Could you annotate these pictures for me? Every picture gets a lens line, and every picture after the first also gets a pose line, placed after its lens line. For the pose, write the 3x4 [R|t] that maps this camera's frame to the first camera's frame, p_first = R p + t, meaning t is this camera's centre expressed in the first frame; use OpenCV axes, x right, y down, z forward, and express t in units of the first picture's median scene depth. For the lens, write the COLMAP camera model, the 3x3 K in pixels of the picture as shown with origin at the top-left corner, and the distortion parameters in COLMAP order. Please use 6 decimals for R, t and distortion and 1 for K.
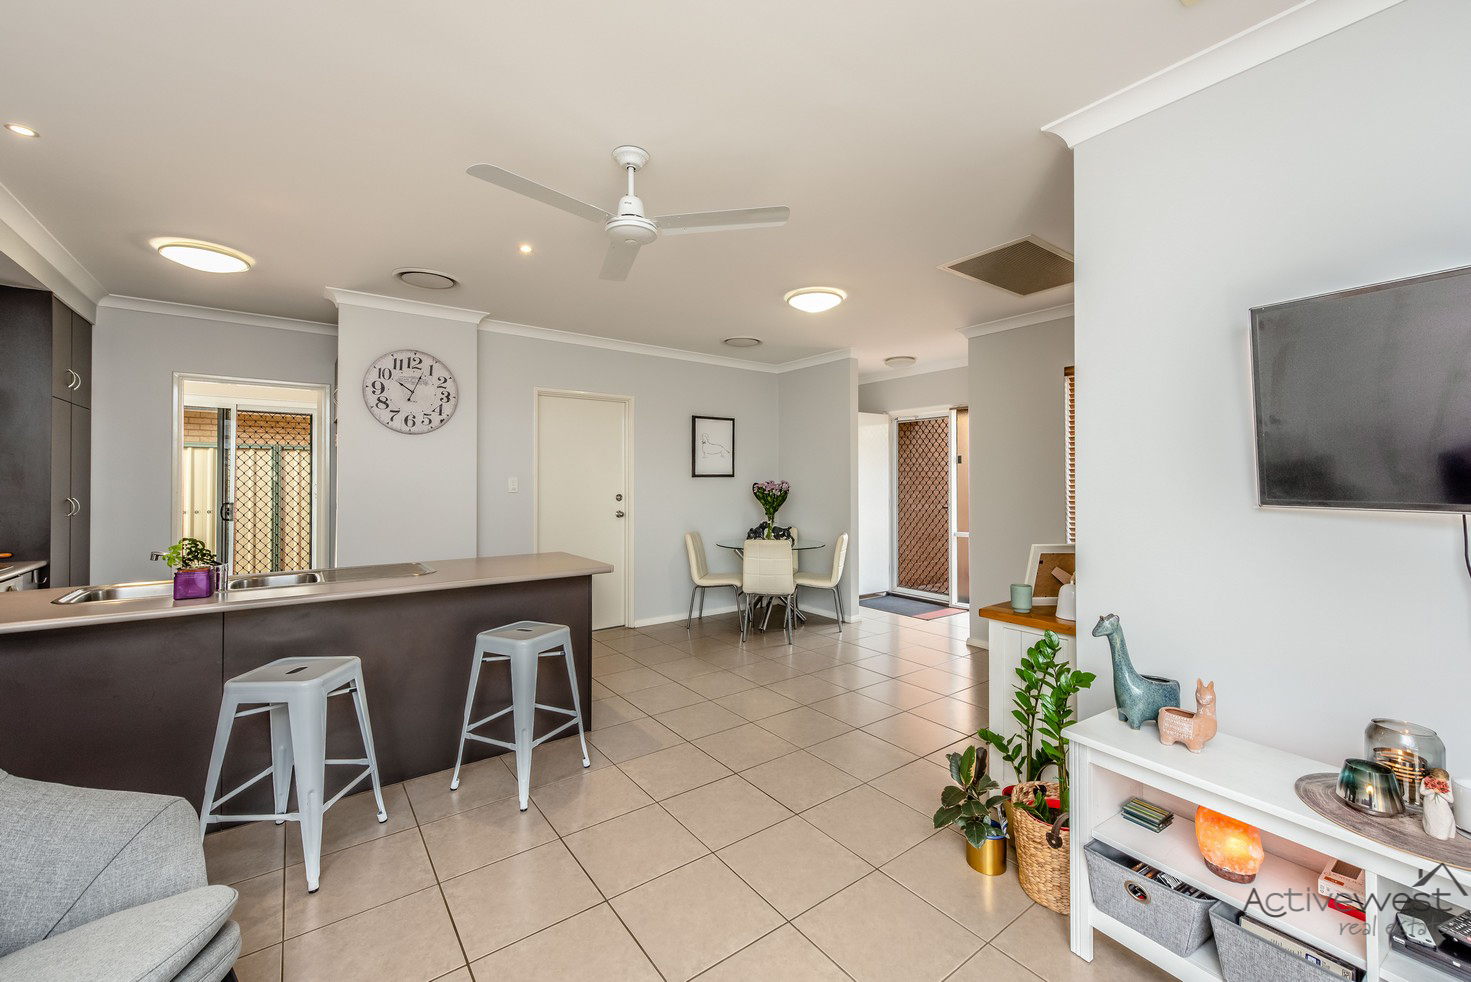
lens RADIAL K [[593.8, 0, 736.1], [0, 593.8, 476.1], [0, 0, 1]] dist [0.000862, -0.000086]
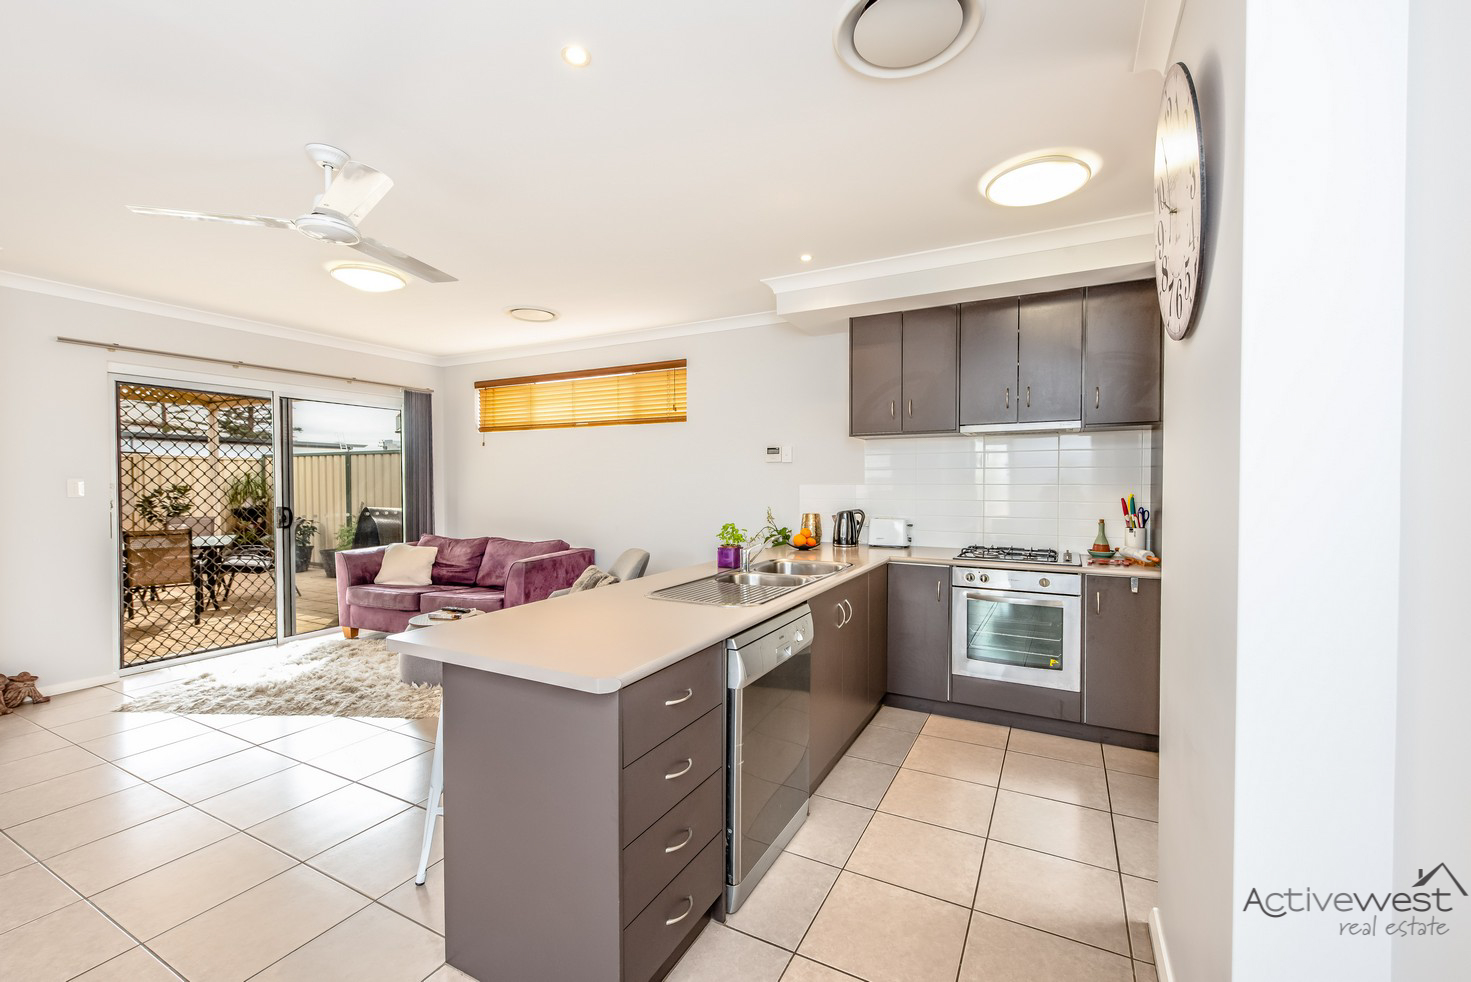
lens RADIAL K [[591.5, 0, 736.8], [0, 591.5, 495.0], [0, 0, 1]] dist [0.002377, -0.000062]
pose [[-0.900635, 0.010296, -0.434453, -0.180215], [0.004296, 0.999881, 0.014791, 0.011056], [0.434554, 0.011455, -0.900573, 1.199254]]
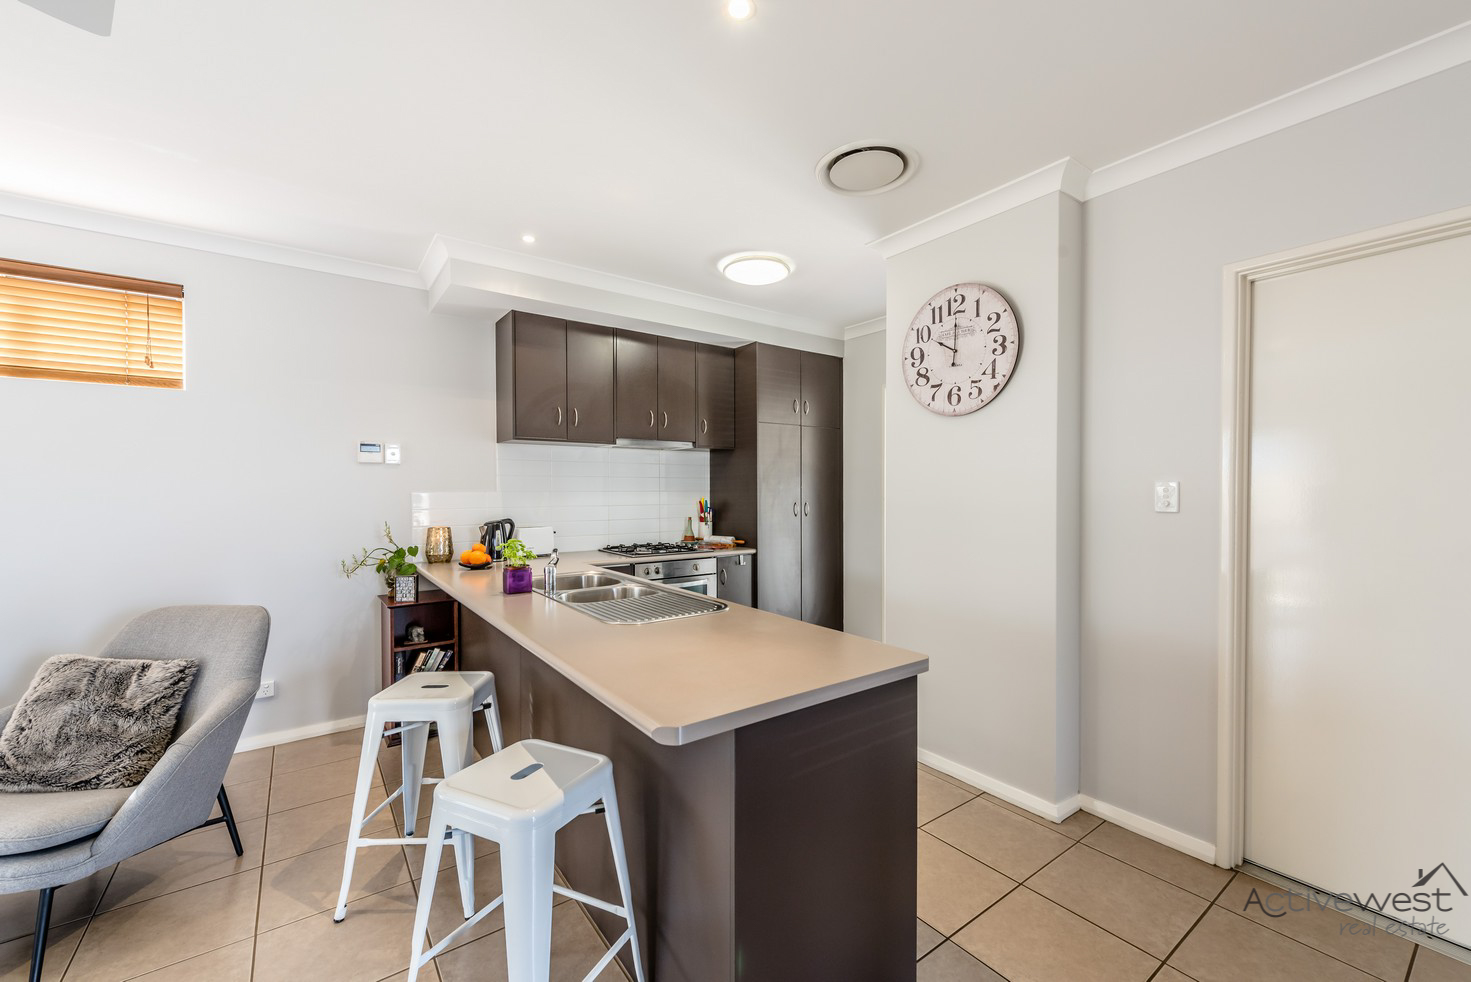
lens RADIAL K [[591.5, 0, 736.8], [0, 591.5, 495.0], [0, 0, 1]] dist [0.002377, -0.000062]
pose [[-0.011759, 0.008894, -0.999891, 0.105592], [0.006534, 0.999940, 0.008817, 0.008425], [0.999910, -0.006430, -0.011816, 0.774475]]
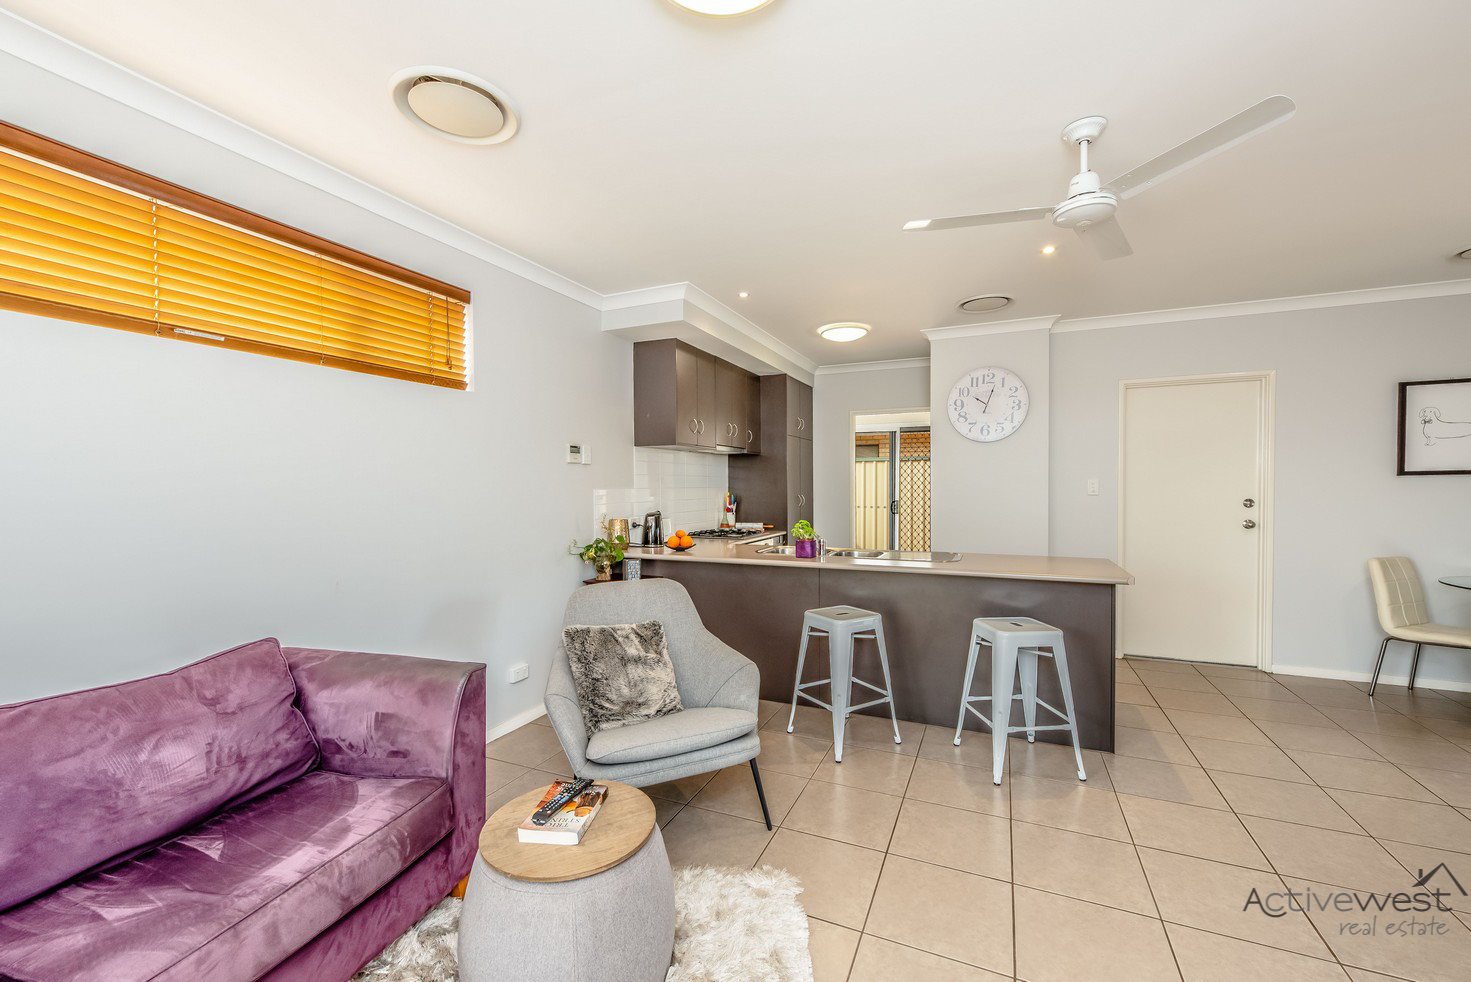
lens RADIAL K [[591.5, 0, 736.8], [0, 591.5, 495.0], [0, 0, 1]] dist [0.002377, -0.000062]
pose [[0.485192, 0.009558, -0.874355, 0.208499], [0.012515, 0.999762, 0.017873, 0.003755], [0.874318, -0.019614, 0.484957, 0.039350]]
